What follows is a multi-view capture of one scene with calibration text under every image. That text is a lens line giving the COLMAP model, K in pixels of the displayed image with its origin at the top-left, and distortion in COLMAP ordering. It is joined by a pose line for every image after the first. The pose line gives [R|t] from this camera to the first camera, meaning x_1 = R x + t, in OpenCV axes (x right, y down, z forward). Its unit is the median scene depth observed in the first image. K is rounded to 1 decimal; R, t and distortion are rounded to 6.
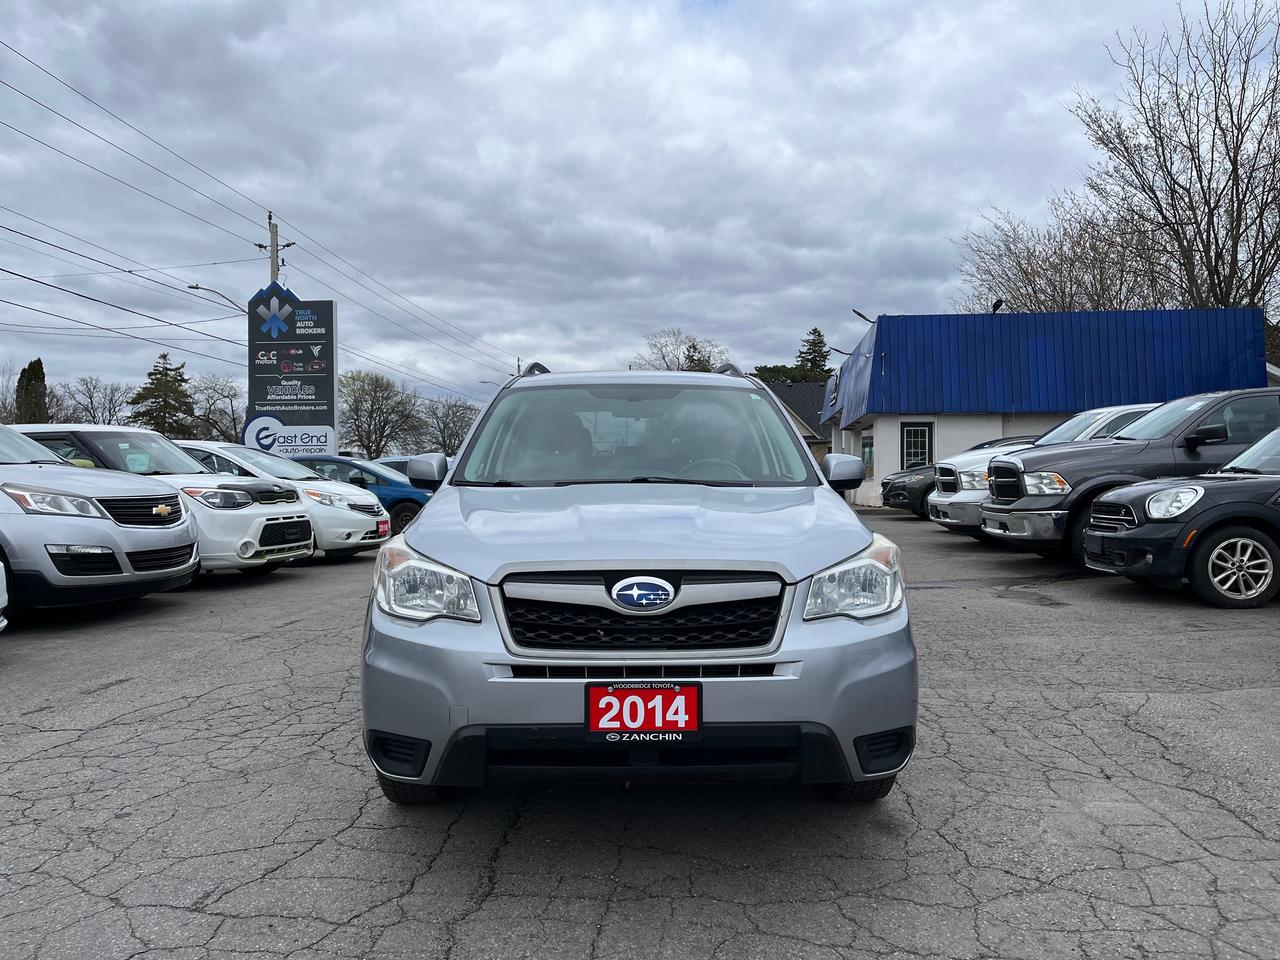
lens RADIAL K [[979.1, 0, 645.2], [0, 979.1, 479.7], [0, 0, 1]] dist [0.068746, -0.090626]
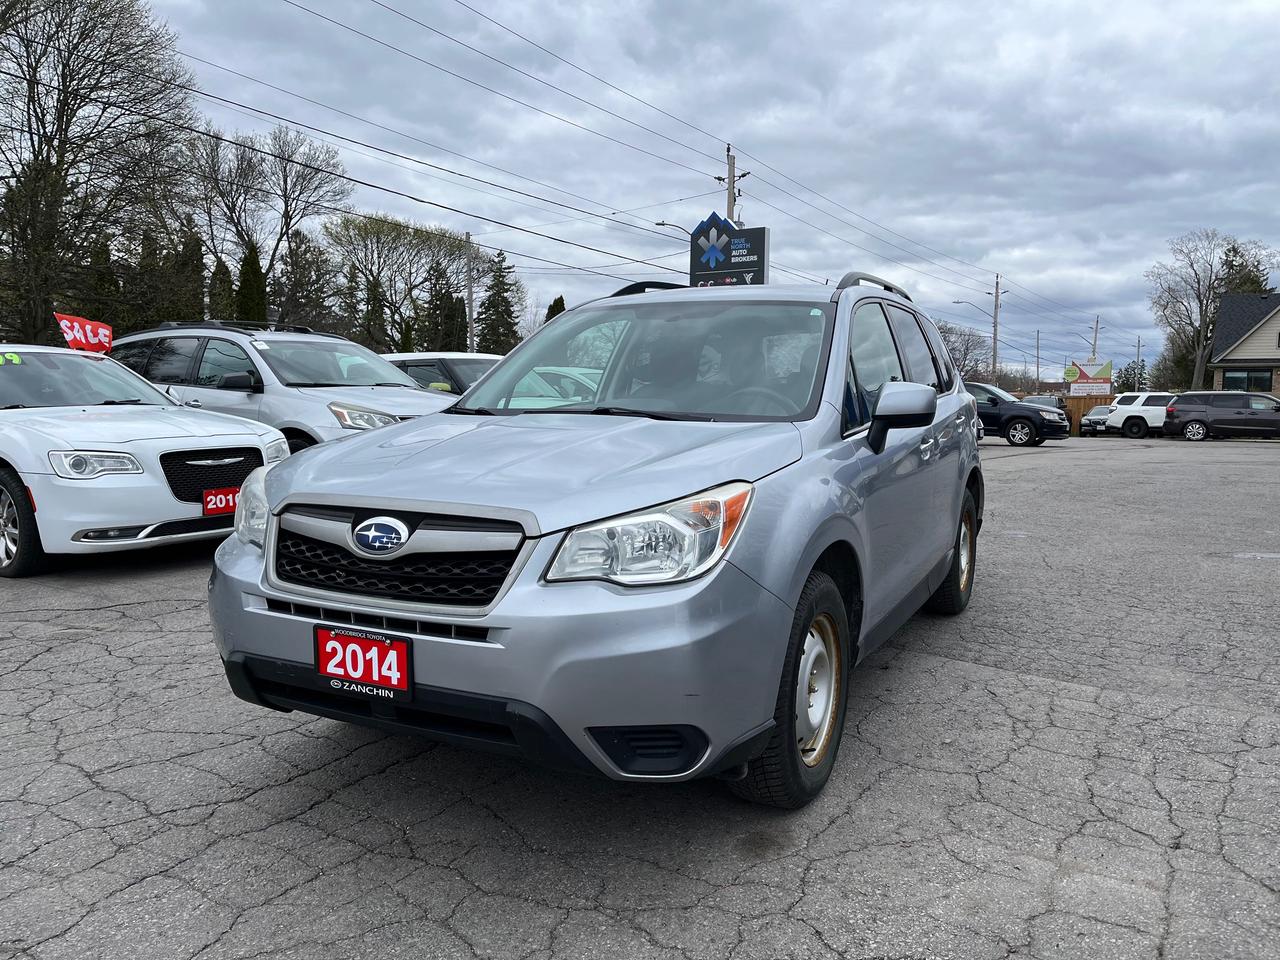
lens RADIAL K [[979.1, 0, 649.1], [0, 979.1, 471.2], [0, 0, 1]] dist [0.068746, -0.090626]
pose [[0.881317, 0.048730, -0.470005, 0.590032], [-0.016678, 0.997256, 0.072121, -0.012827], [0.472230, -0.055722, 0.879712, 0.285467]]
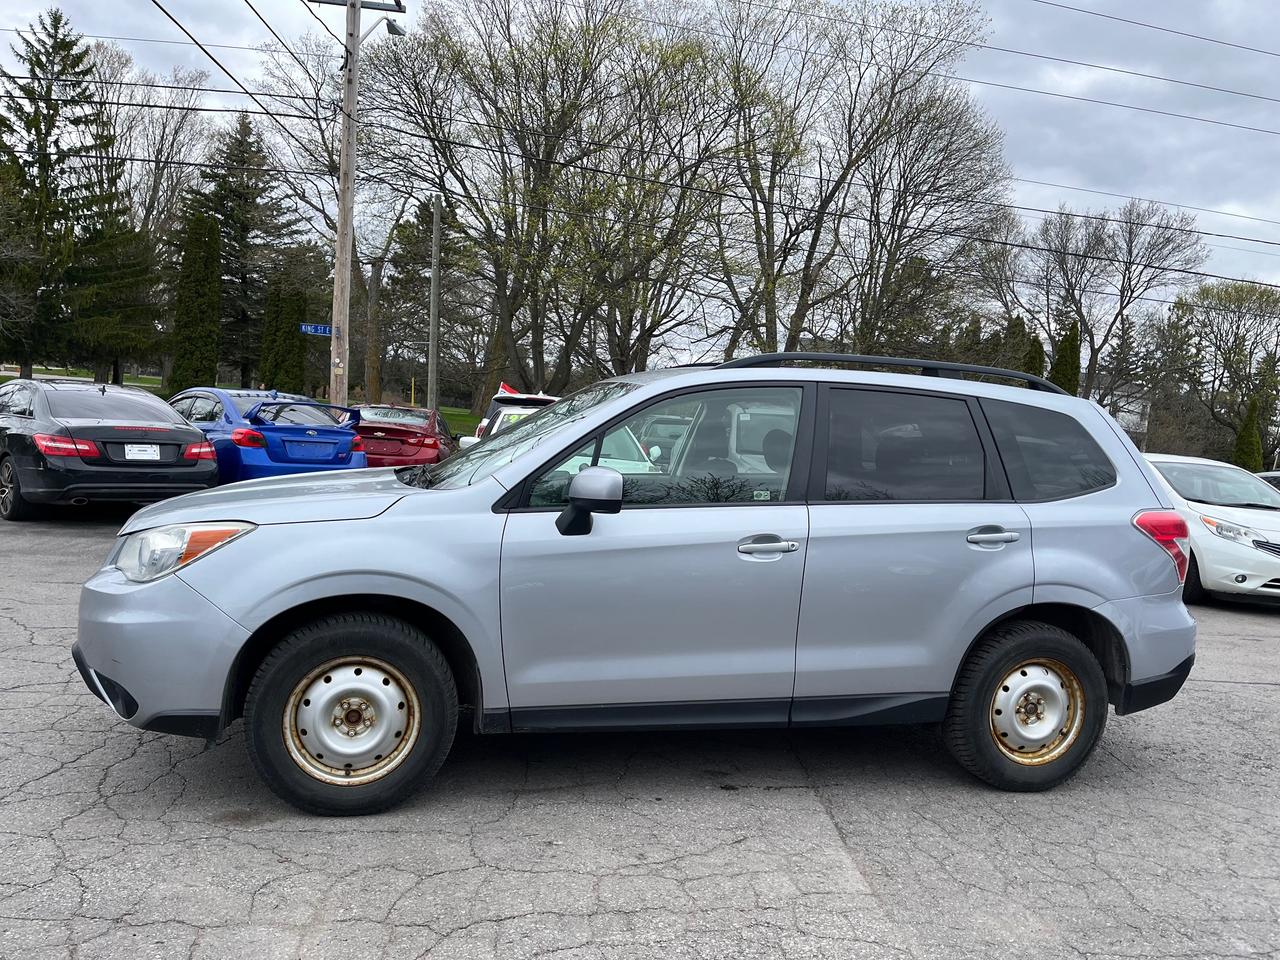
lens RADIAL K [[979.1, 0, 644.2], [0, 979.1, 480.7], [0, 0, 1]] dist [0.068746, -0.090626]
pose [[0.224873, 0.074076, -0.971568, 1.435685], [-0.089431, 0.994466, 0.055123, -0.091424], [0.970275, 0.074492, 0.230254, 1.265712]]
